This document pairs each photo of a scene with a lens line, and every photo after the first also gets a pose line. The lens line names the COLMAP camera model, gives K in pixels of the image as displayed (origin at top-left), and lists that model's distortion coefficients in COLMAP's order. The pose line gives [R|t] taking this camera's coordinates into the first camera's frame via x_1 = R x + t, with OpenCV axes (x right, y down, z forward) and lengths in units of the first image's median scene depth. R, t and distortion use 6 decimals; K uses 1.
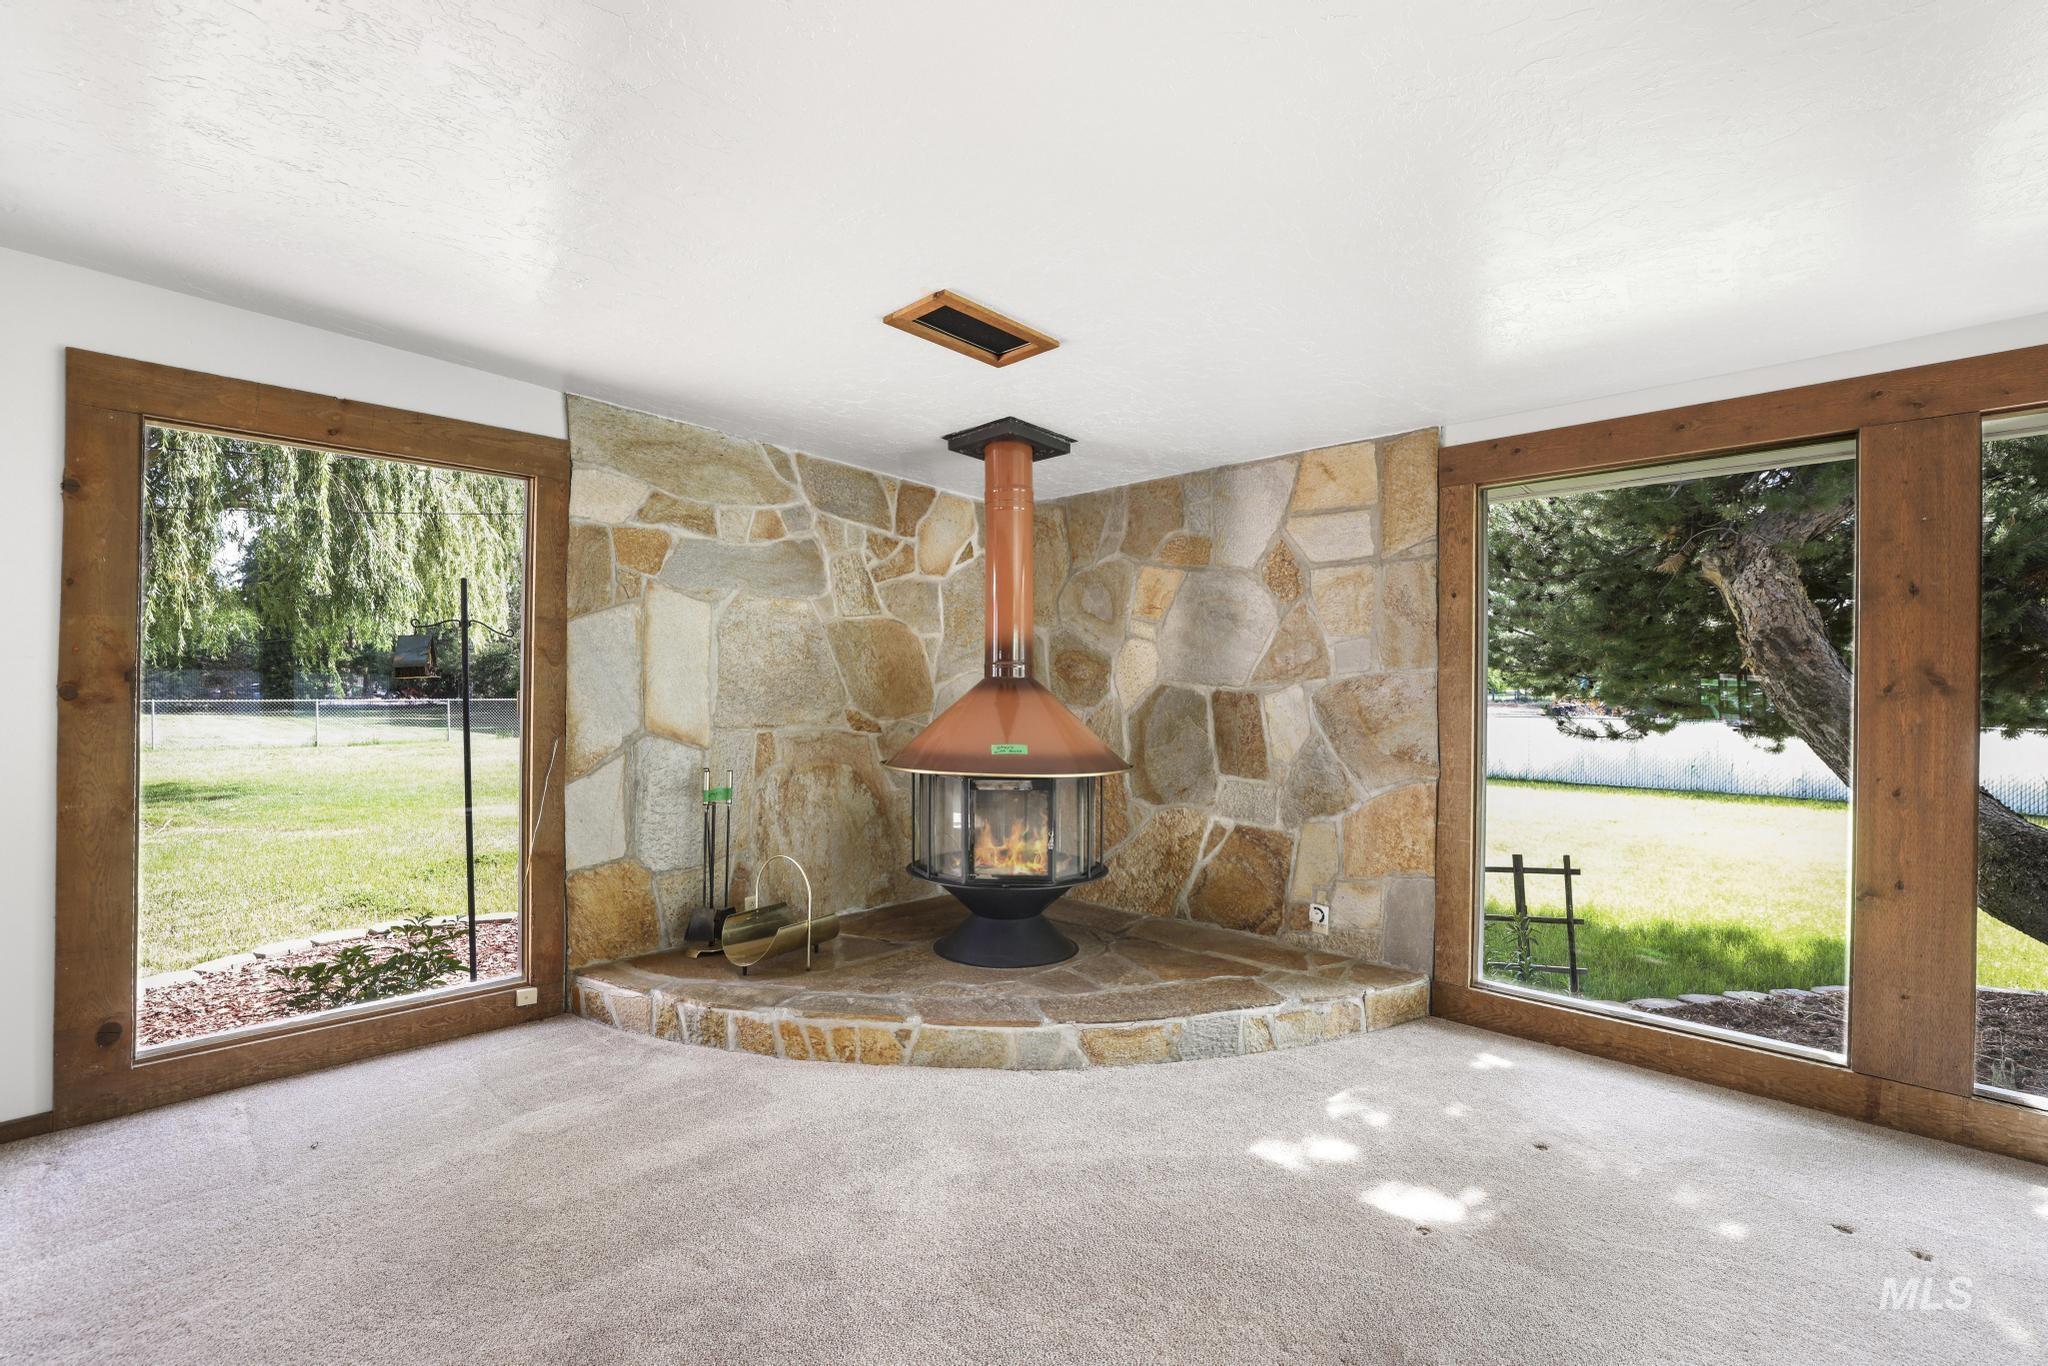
lens RADIAL K [[913.5, 0, 1024.0], [0, 913.5, 683.0], [0, 0, 1]] dist [-0.017673, 0.000191]
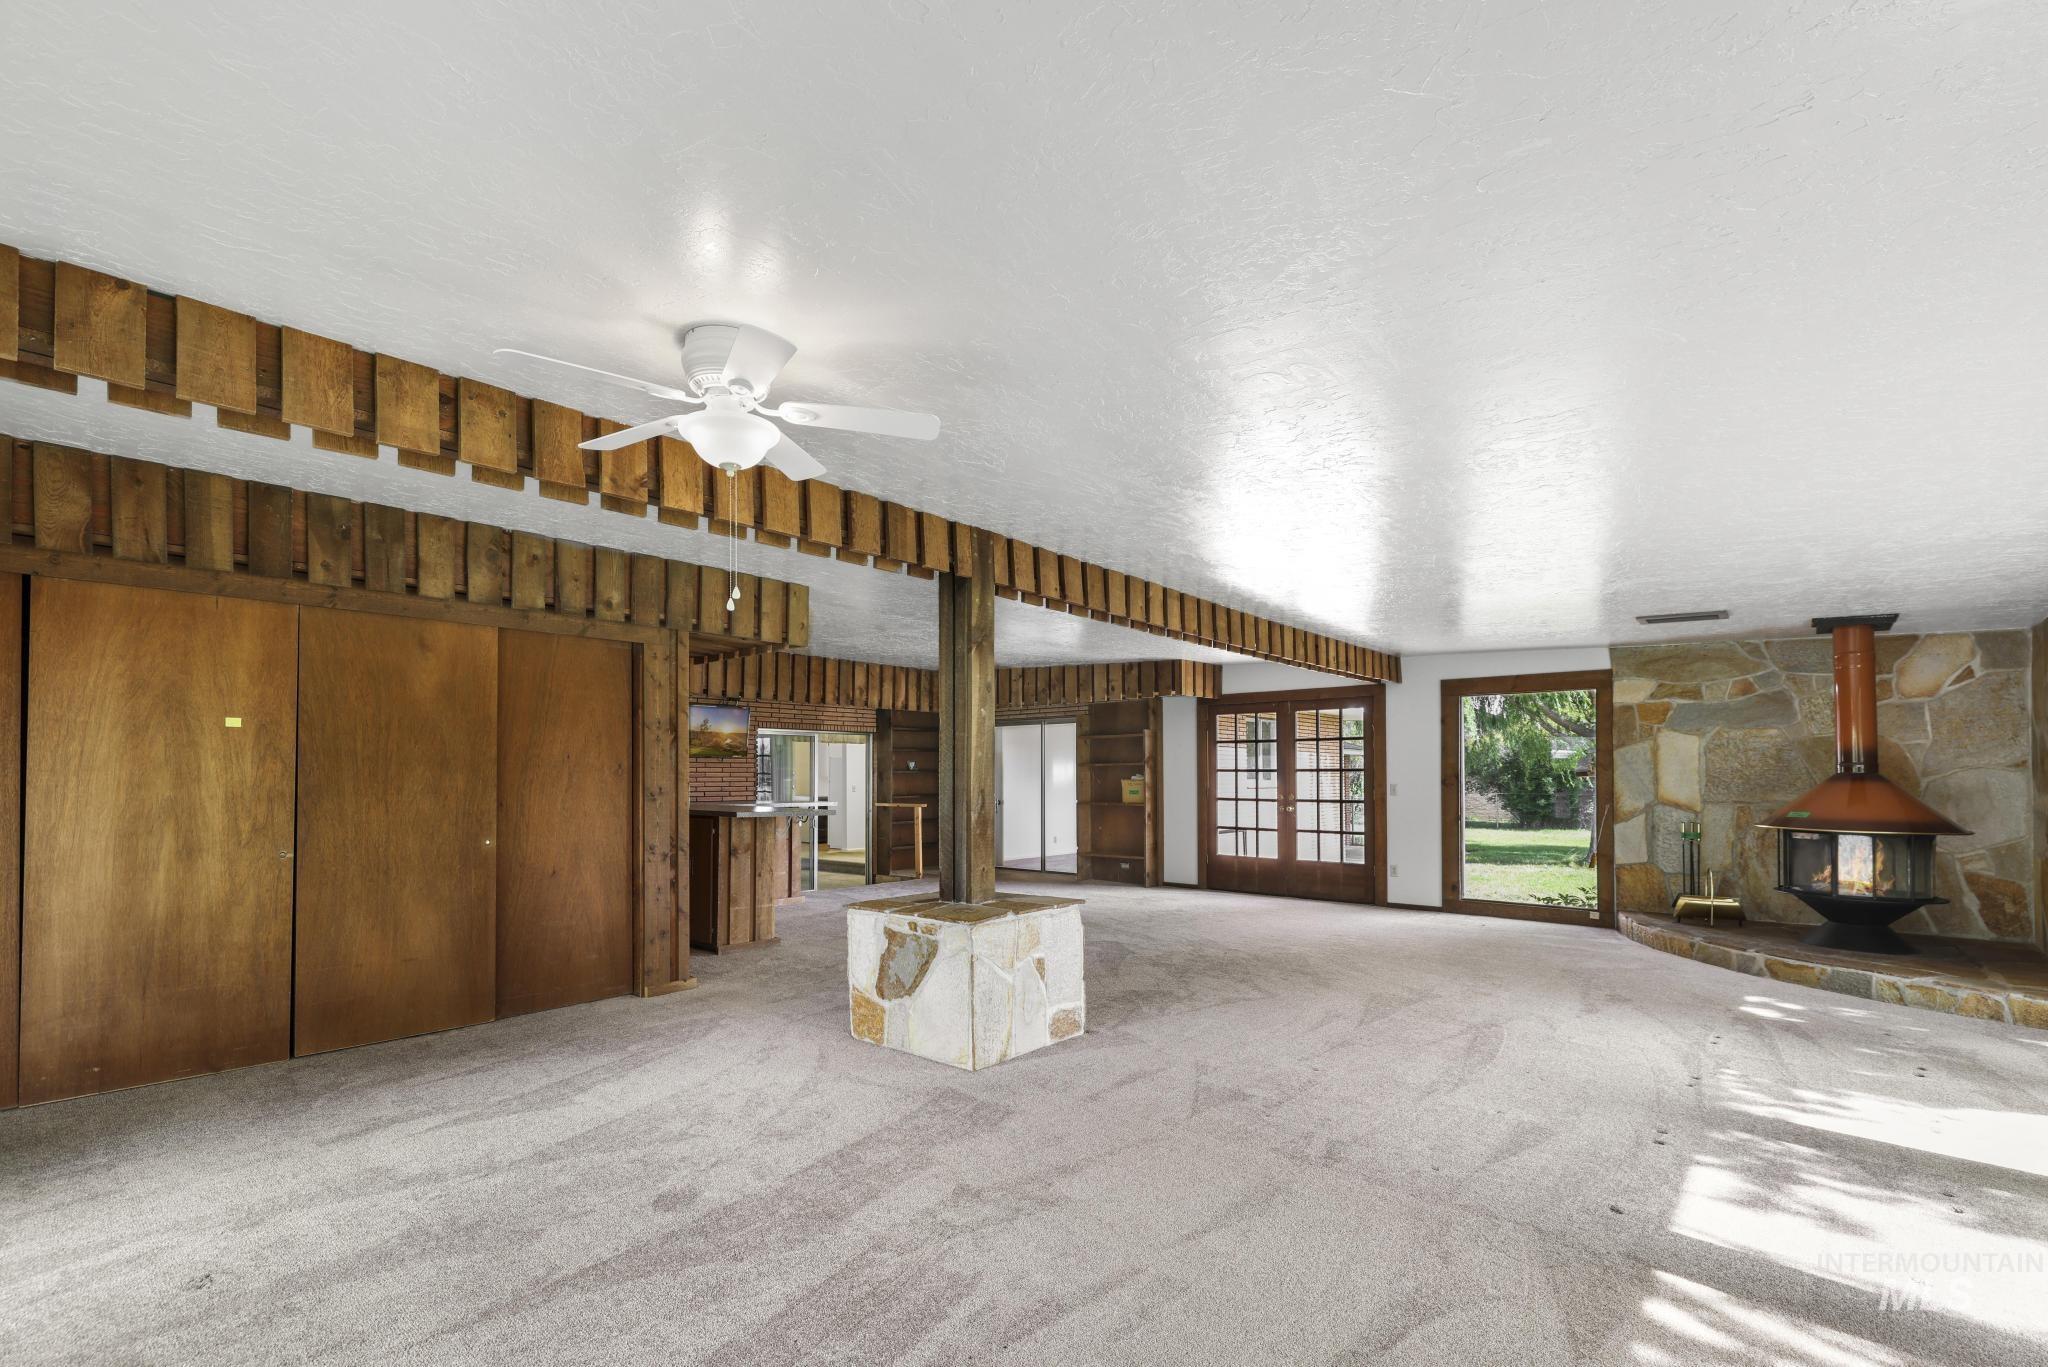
lens RADIAL K [[870.3, 0, 1020.2], [0, 870.3, 774.8], [0, 0, 1]] dist [-0.000348, -0.000086]
pose [[0.062810, -0.011801, -0.997956, 1.434826], [0.003478, 0.999927, -0.011605, 0.010028], [0.998019, -0.002742, 0.062847, -0.542365]]
